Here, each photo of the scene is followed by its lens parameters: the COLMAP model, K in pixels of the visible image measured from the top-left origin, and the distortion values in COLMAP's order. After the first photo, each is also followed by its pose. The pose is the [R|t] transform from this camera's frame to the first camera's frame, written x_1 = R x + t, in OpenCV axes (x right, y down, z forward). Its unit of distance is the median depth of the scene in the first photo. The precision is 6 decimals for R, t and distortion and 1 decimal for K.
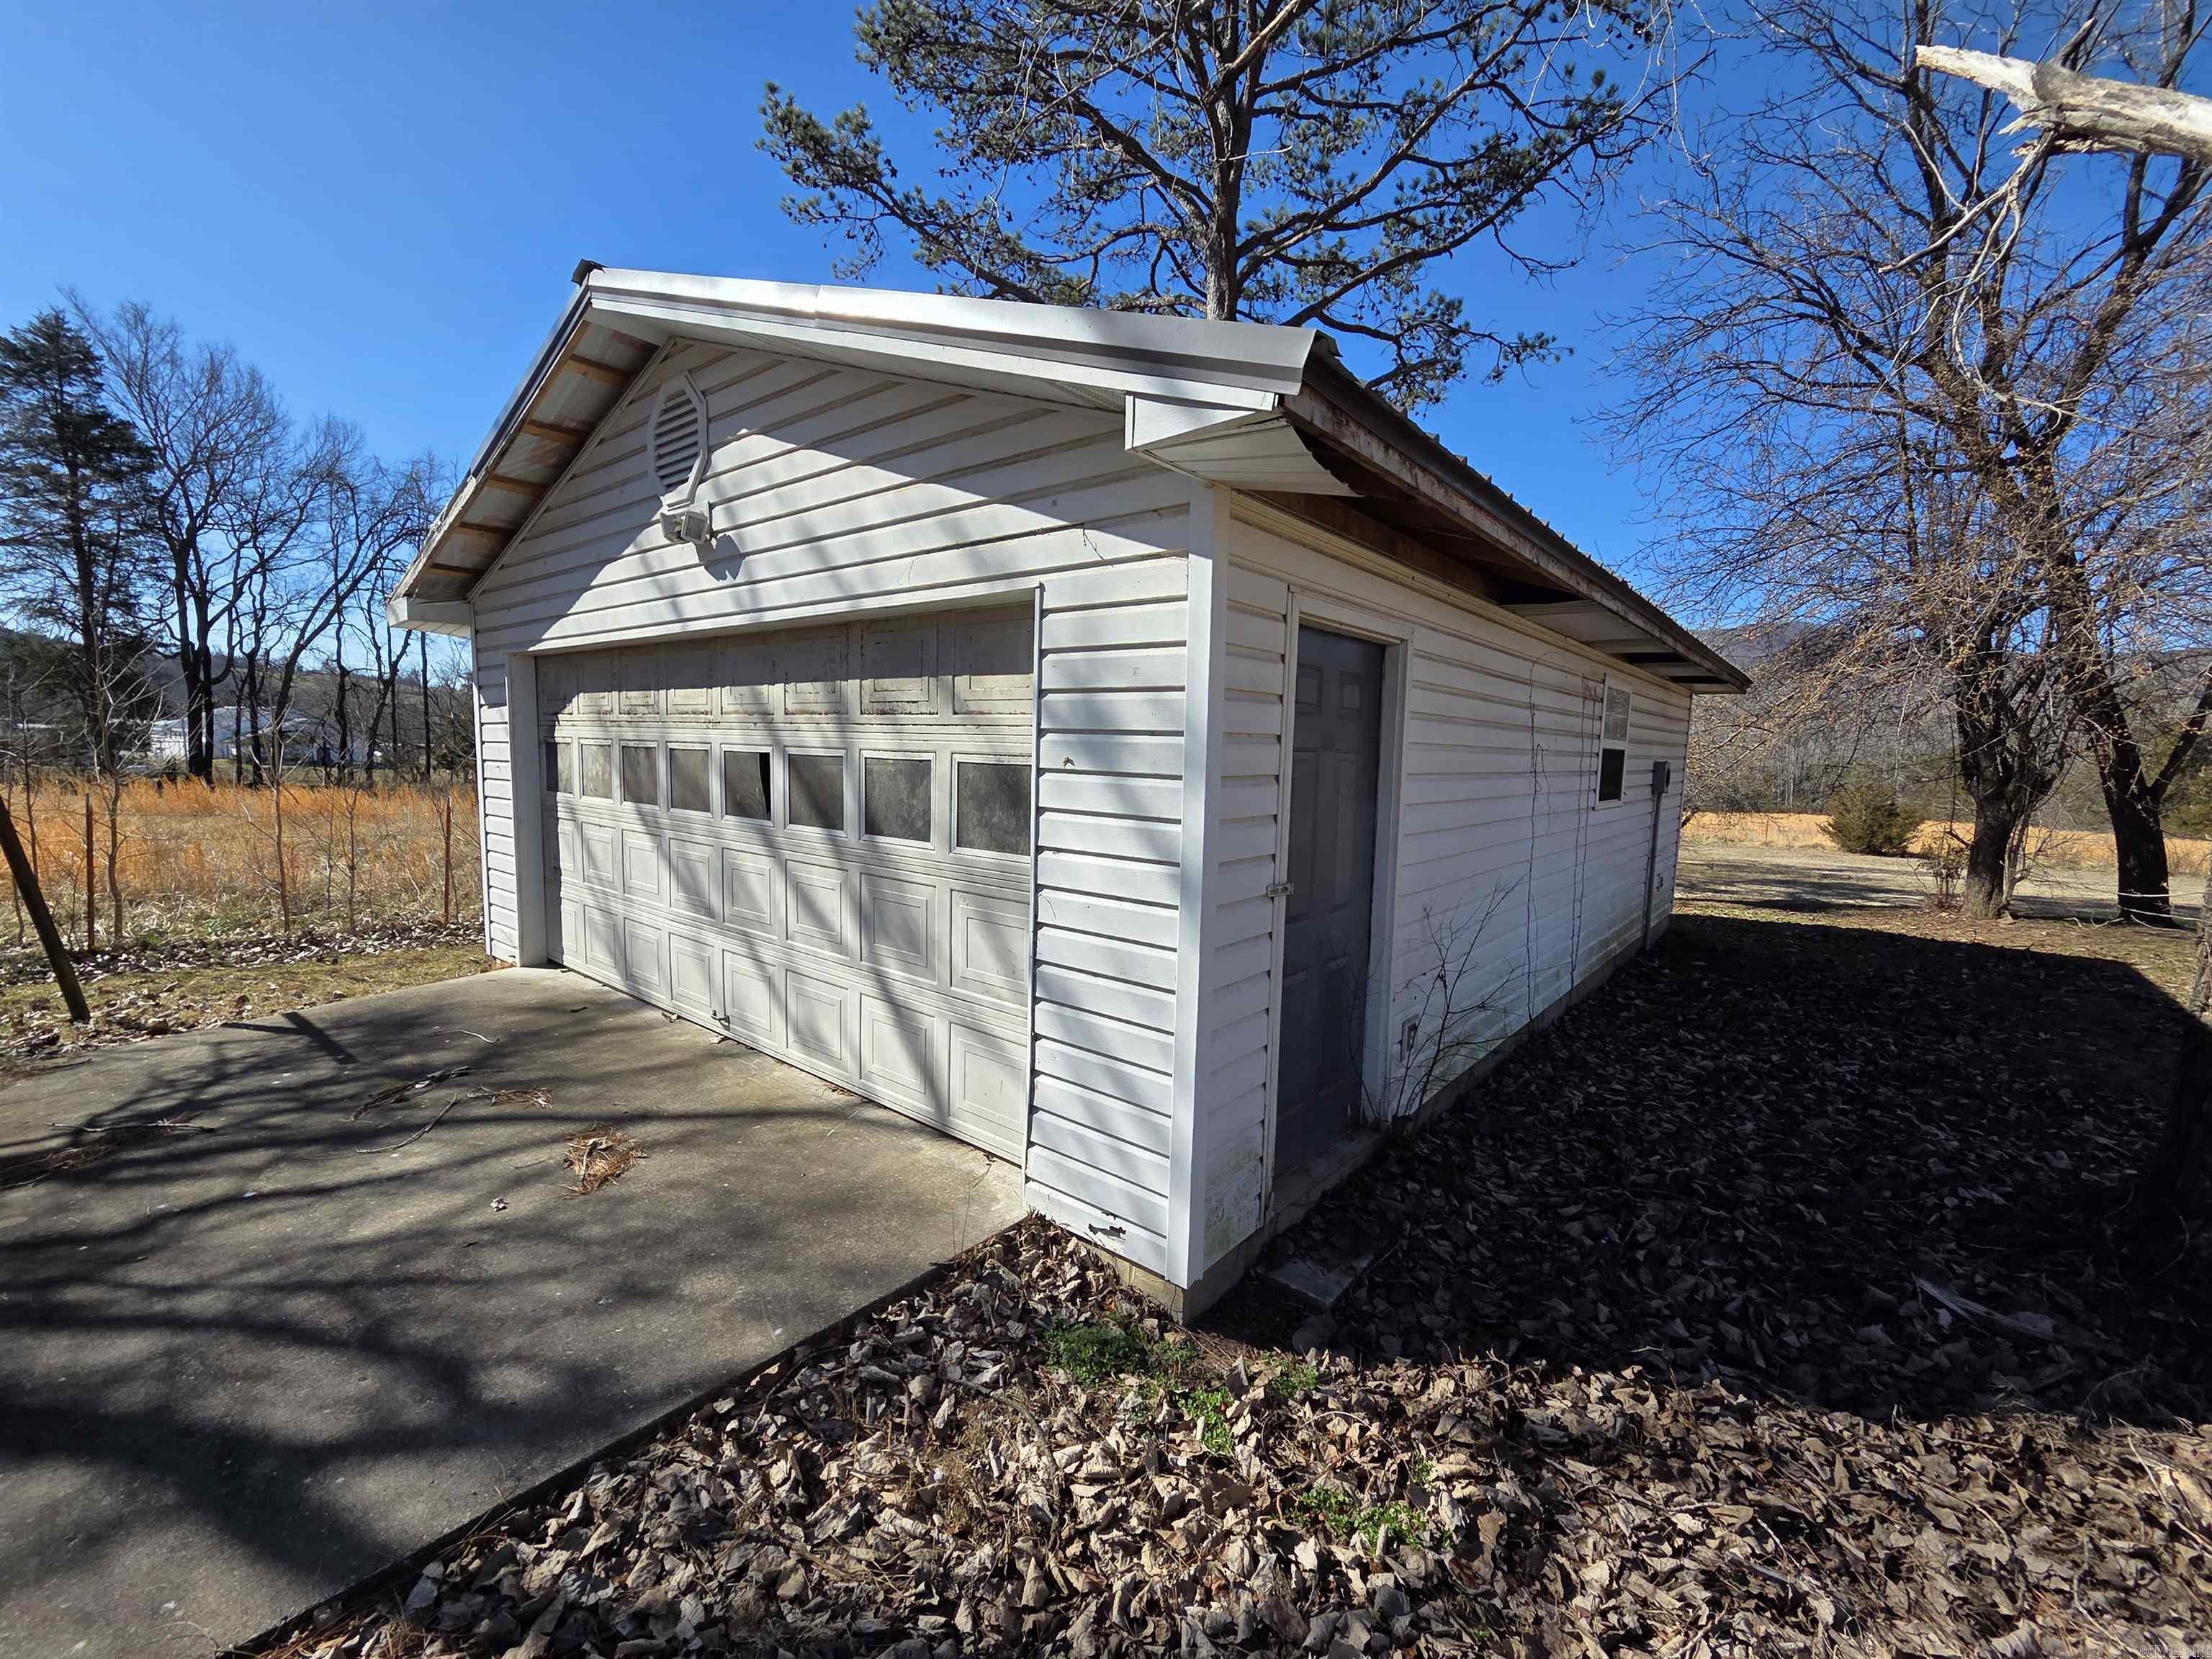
lens RADIAL K [[909.6, 0, 1115.9], [0, 909.6, 842.0], [0, 0, 1]] dist [0.007665, 0.001277]
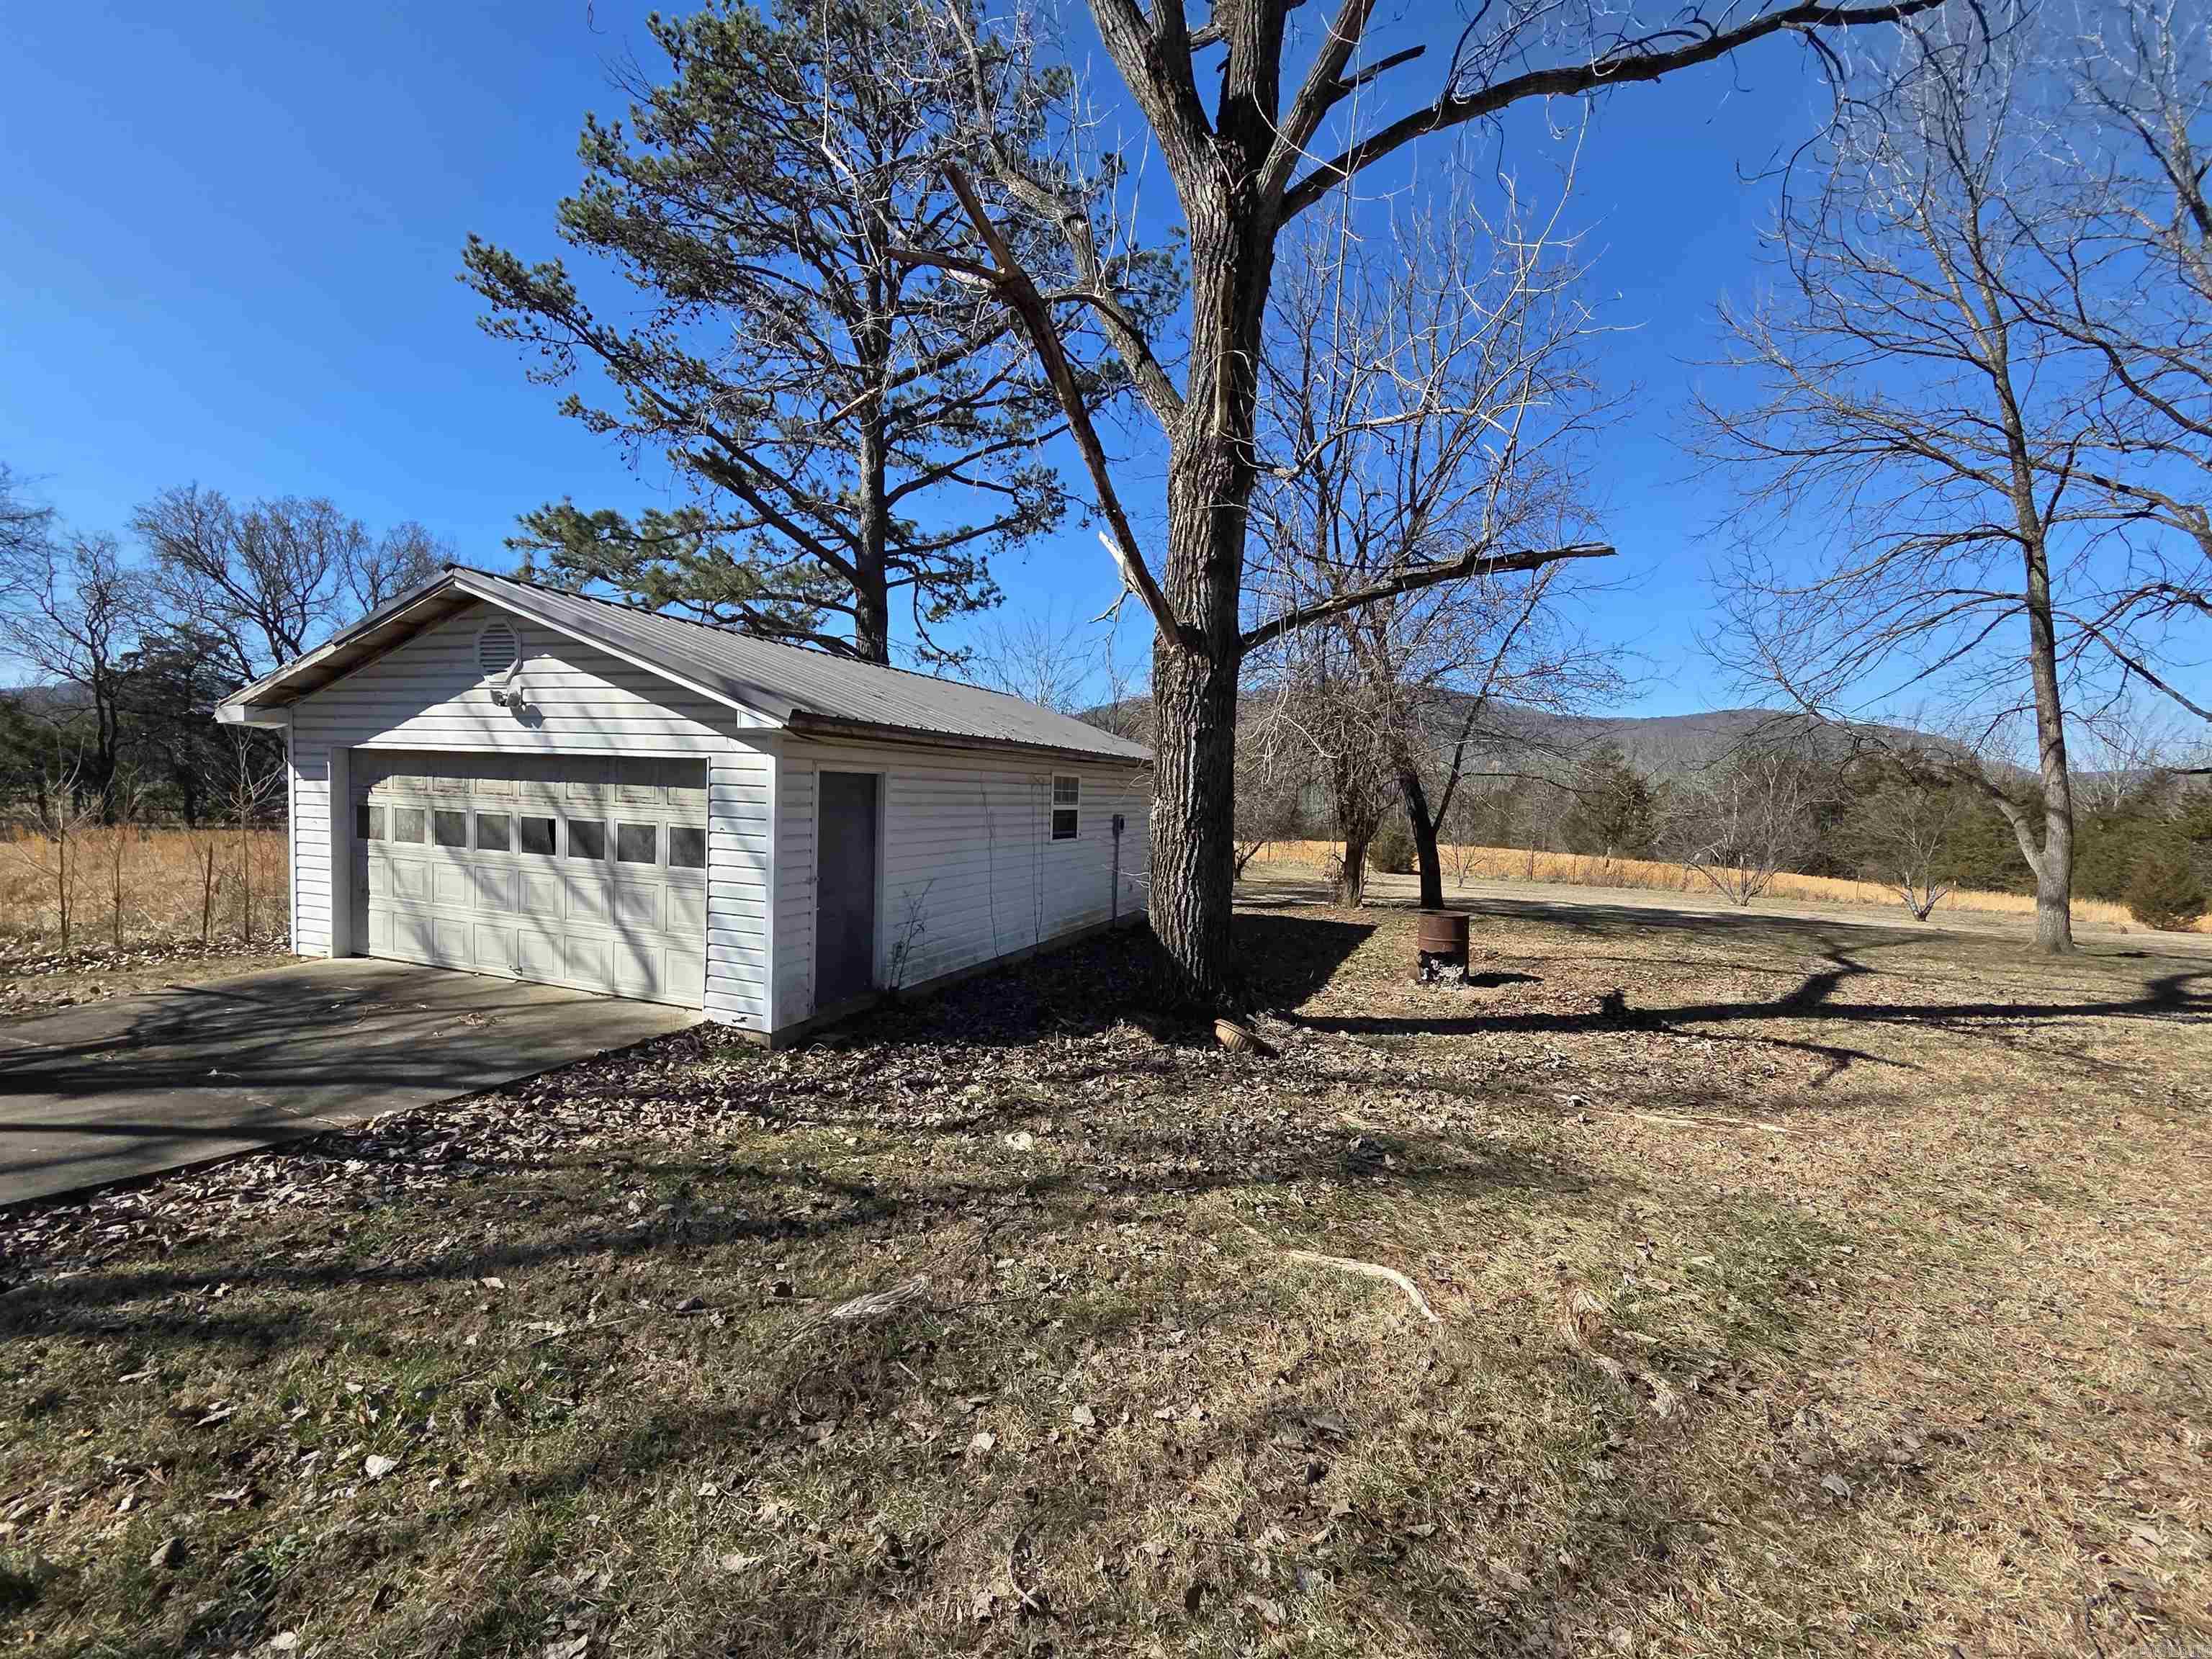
lens RADIAL K [[909.6, 0, 1105.5], [0, 909.6, 843.6], [0, 0, 1]] dist [0.007665, 0.001277]
pose [[0.954435, -0.009181, 0.298279, 0.141773], [0.018896, 0.999380, -0.029706, 0.029950], [-0.297822, 0.033989, 0.954016, -1.153285]]
